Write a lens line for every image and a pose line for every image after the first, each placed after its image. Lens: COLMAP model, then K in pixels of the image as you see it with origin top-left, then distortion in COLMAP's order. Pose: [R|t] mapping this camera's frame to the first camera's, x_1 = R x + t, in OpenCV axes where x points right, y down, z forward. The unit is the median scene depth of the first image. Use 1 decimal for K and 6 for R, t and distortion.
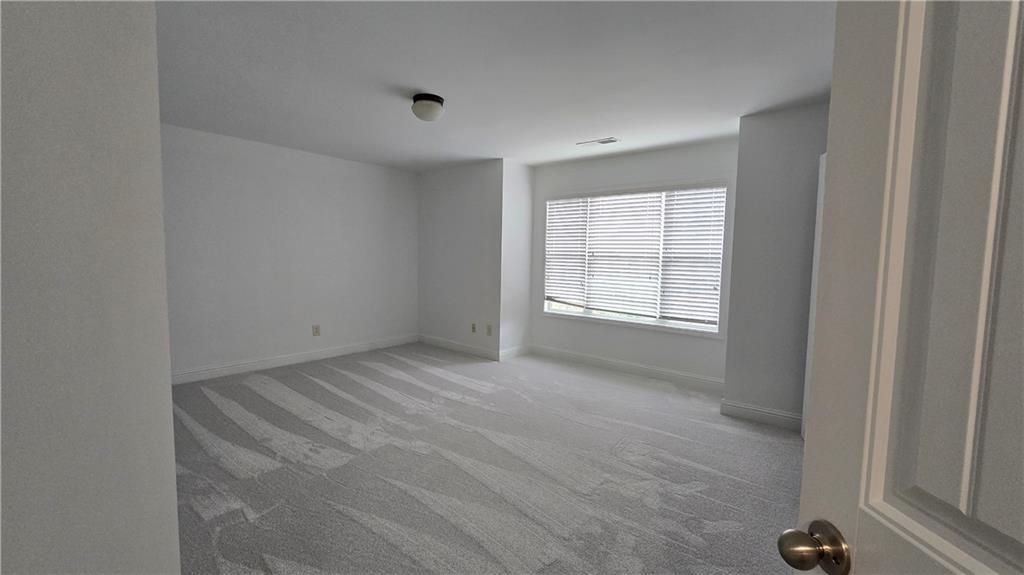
lens RADIAL K [[421.1, 0, 514.8], [0, 421.1, 287.0], [0, 0, 1]] dist [-0.001235, 0.000458]
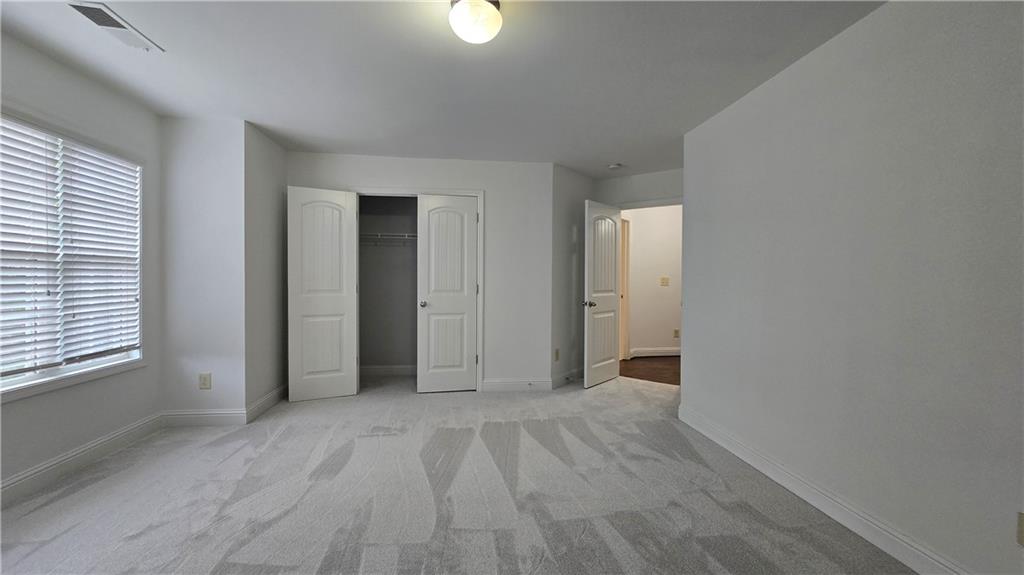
lens RADIAL K [[425.3, 0, 516.1], [0, 425.3, 286.7], [0, 0, 1]] dist [0.000845, 0.000127]
pose [[-0.724685, -0.037584, 0.688055, -0.484605], [0.033177, 0.995450, 0.089318, -0.059770], [-0.688282, 0.087555, -0.720141, 1.004559]]
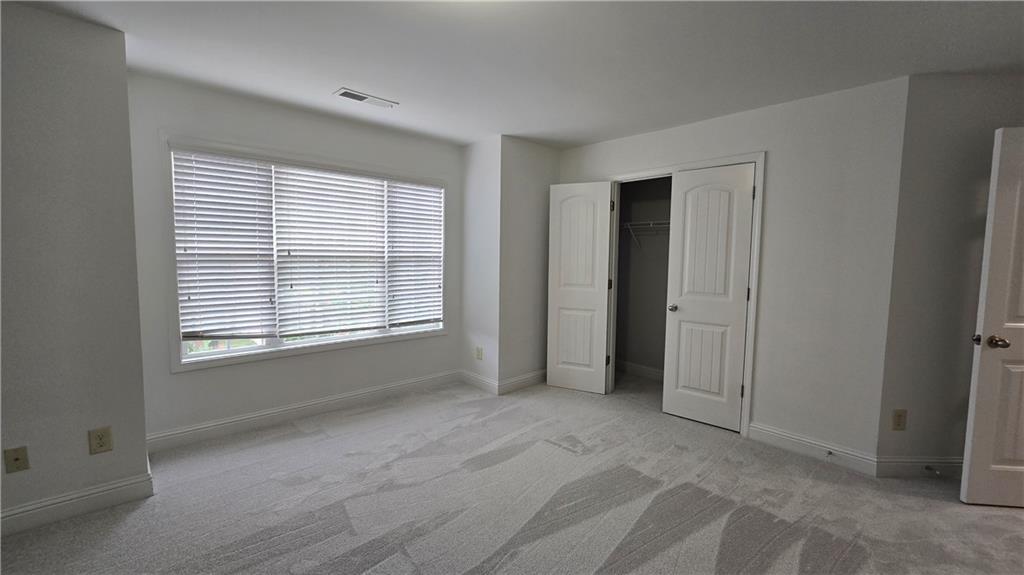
lens RADIAL K [[421.1, 0, 514.8], [0, 421.1, 287.0], [0, 0, 1]] dist [-0.001235, 0.000458]
pose [[0.135946, -0.094969, 0.986154, -0.475393], [0.066908, 0.994002, 0.086501, -0.066914], [-0.988454, 0.054222, 0.141485, 0.629046]]
